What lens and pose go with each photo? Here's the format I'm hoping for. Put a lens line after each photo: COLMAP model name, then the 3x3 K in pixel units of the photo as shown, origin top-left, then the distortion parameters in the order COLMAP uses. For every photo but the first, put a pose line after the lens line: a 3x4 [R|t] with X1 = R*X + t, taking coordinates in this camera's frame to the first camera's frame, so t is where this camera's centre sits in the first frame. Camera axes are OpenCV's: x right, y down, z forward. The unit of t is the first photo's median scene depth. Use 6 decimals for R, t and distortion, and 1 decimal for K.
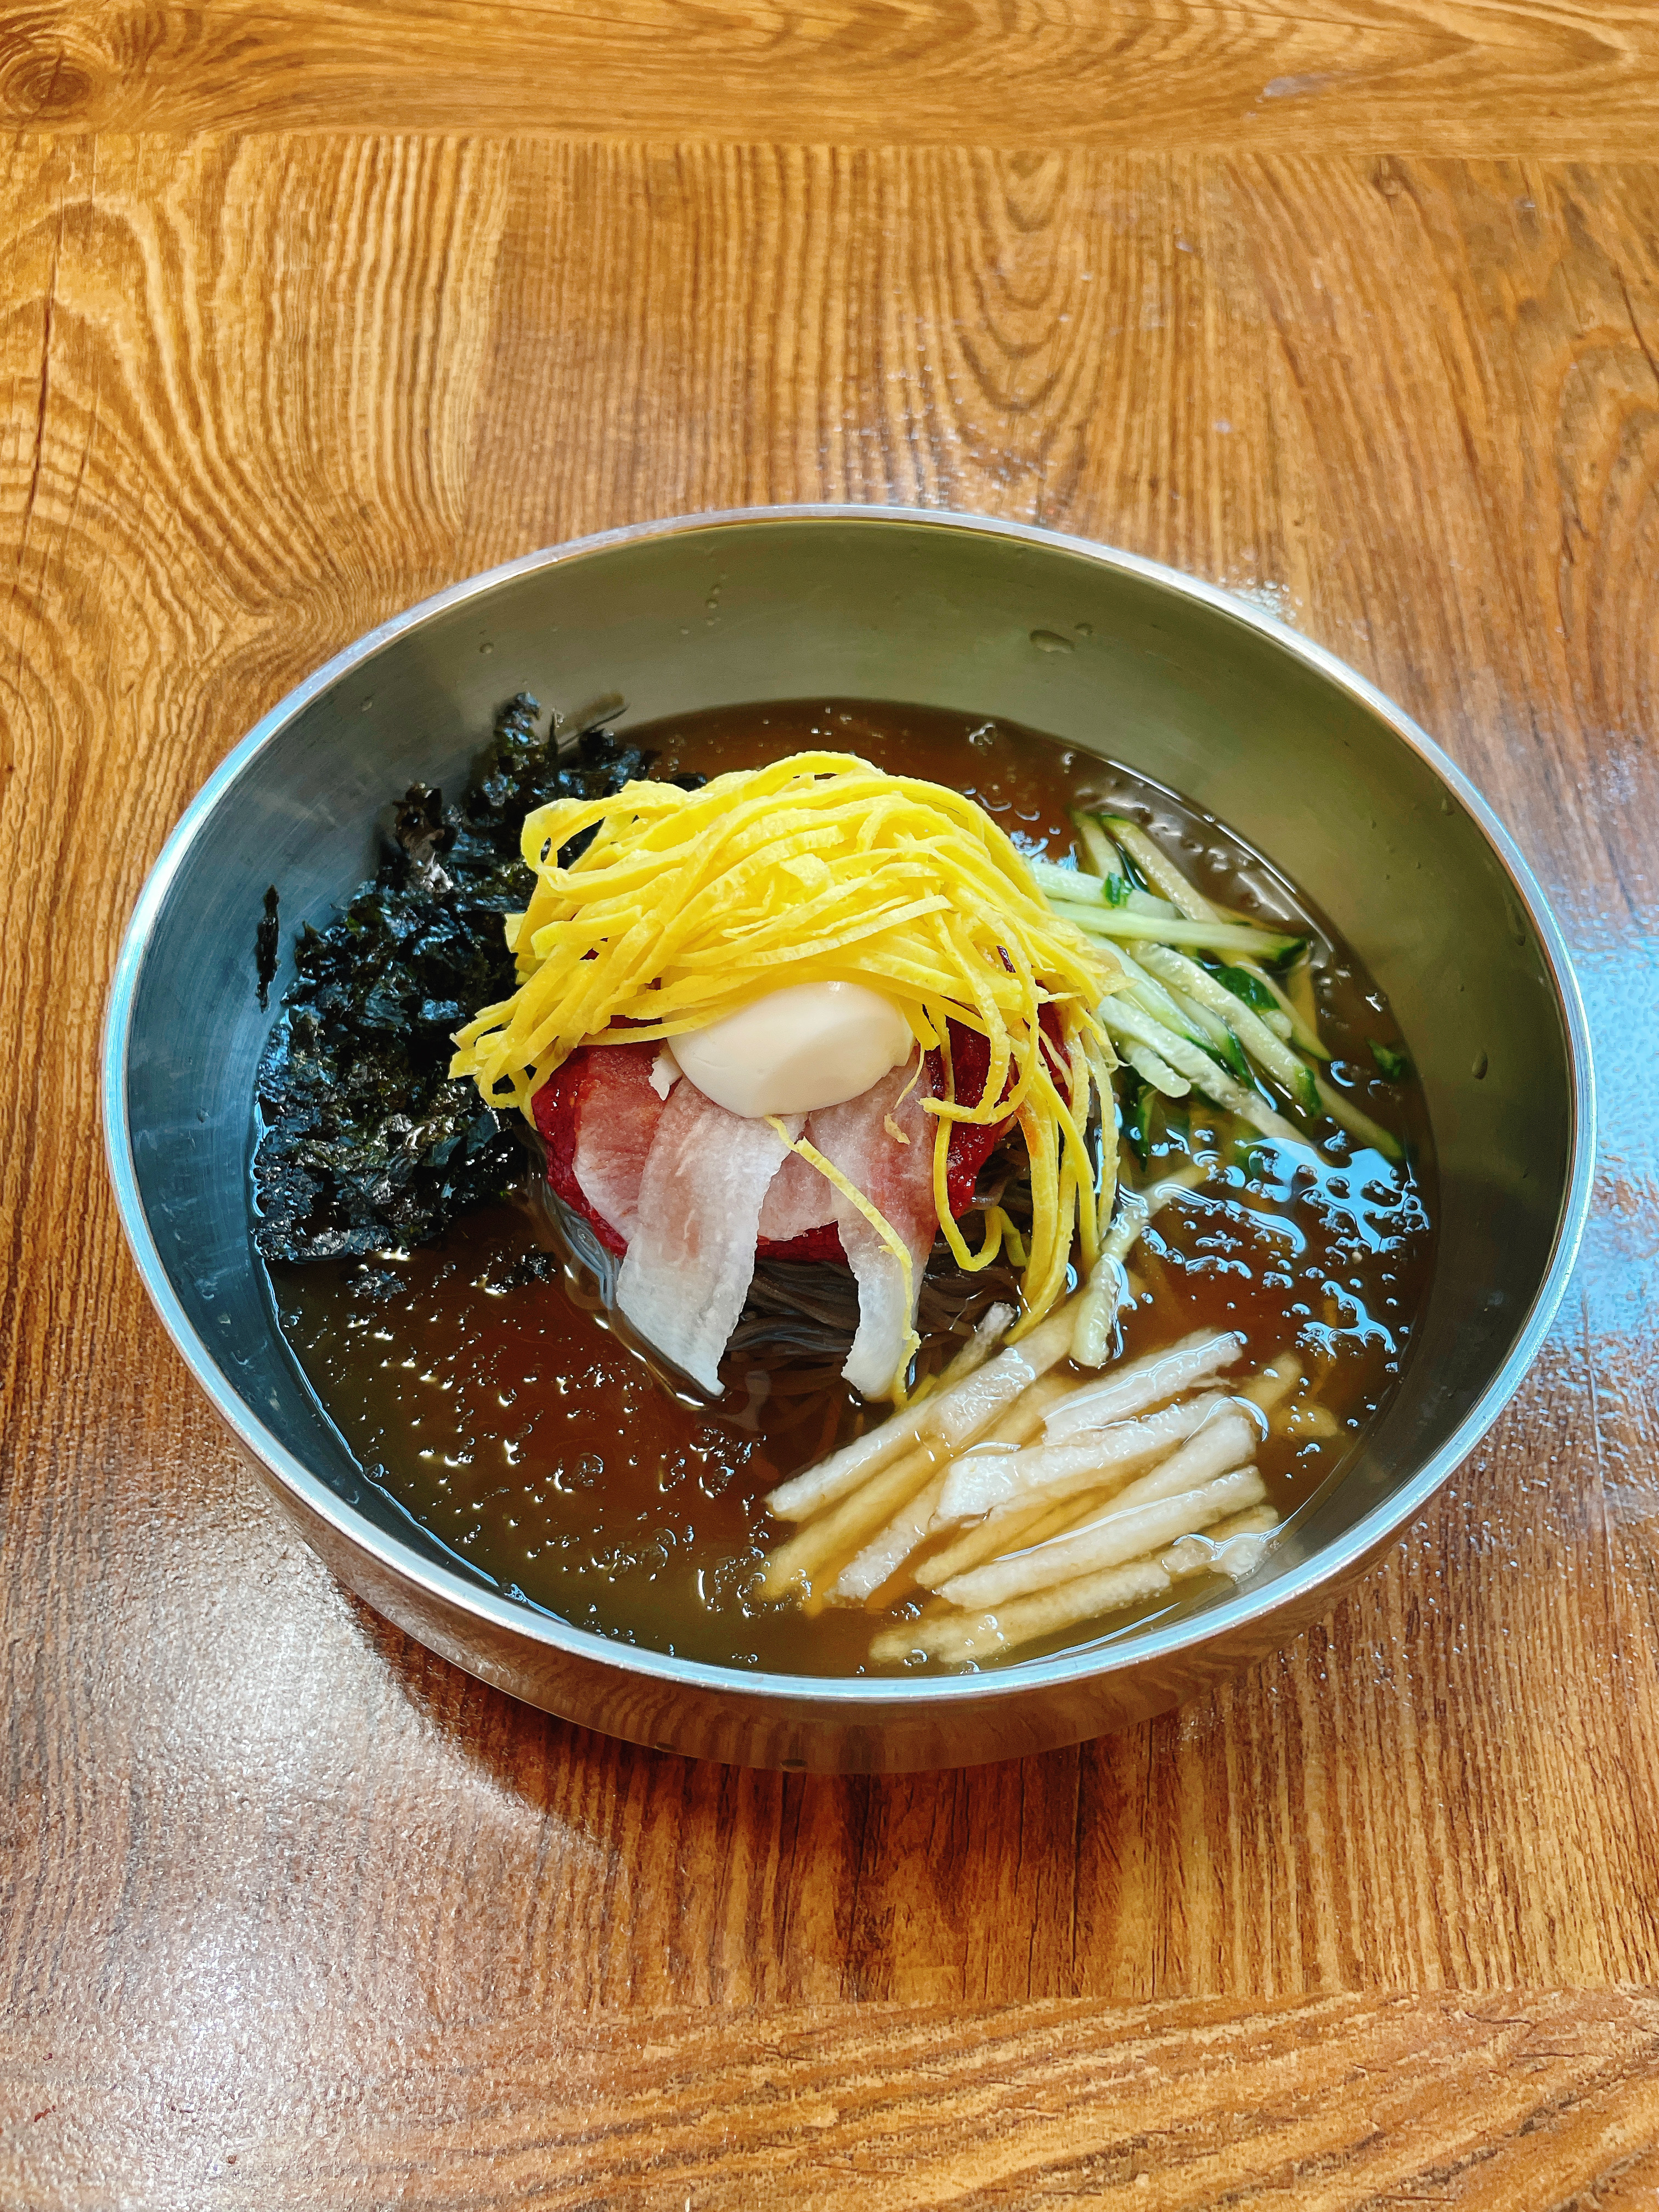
lens RADIAL K [[1678.2, 0, 832.9], [0, 1678.2, 1110.5], [0, 0, 1]] dist [0.067777, -0.112483]
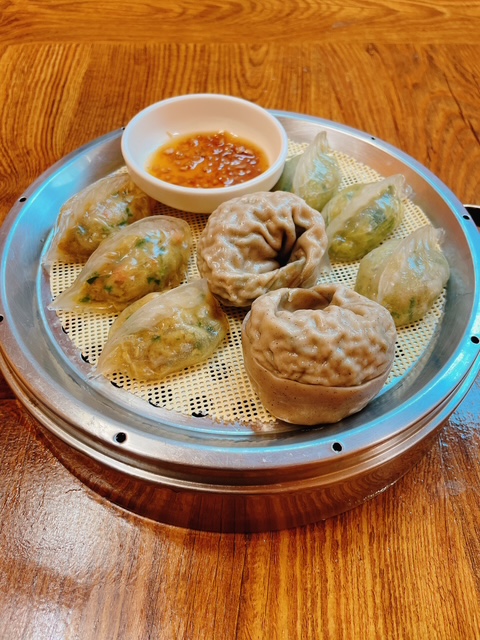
lens RADIAL K [[485.6, 0, 242.3], [0, 485.6, 323.6], [0, 0, 1]] dist [0.067777, -0.112483]
pose [[0.999759, -0.021886, -0.001442, 0.096943], [0.021765, 0.998055, -0.058417, 0.009450], [0.002717, 0.058371, 0.998291, 0.145774]]
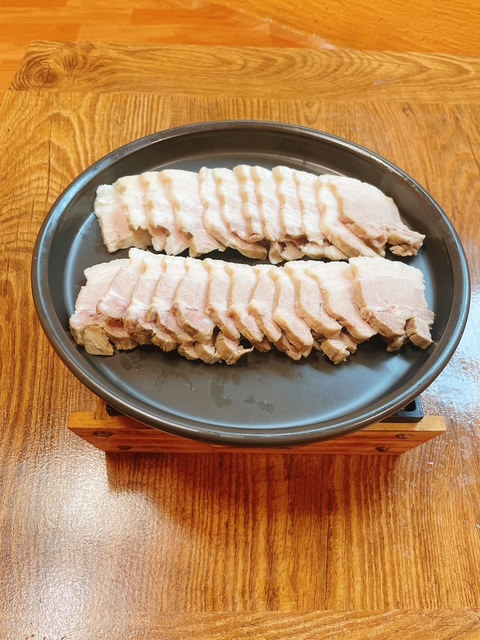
lens RADIAL K [[485.6, 0, 244.6], [0, 485.6, 320.3], [0, 0, 1]] dist [0.067777, -0.112483]
pose [[0.999902, 0.013783, 0.002341, -0.031693], [-0.013709, 0.999484, -0.029055, -0.061051], [-0.002740, 0.029020, 0.999575, -0.082735]]
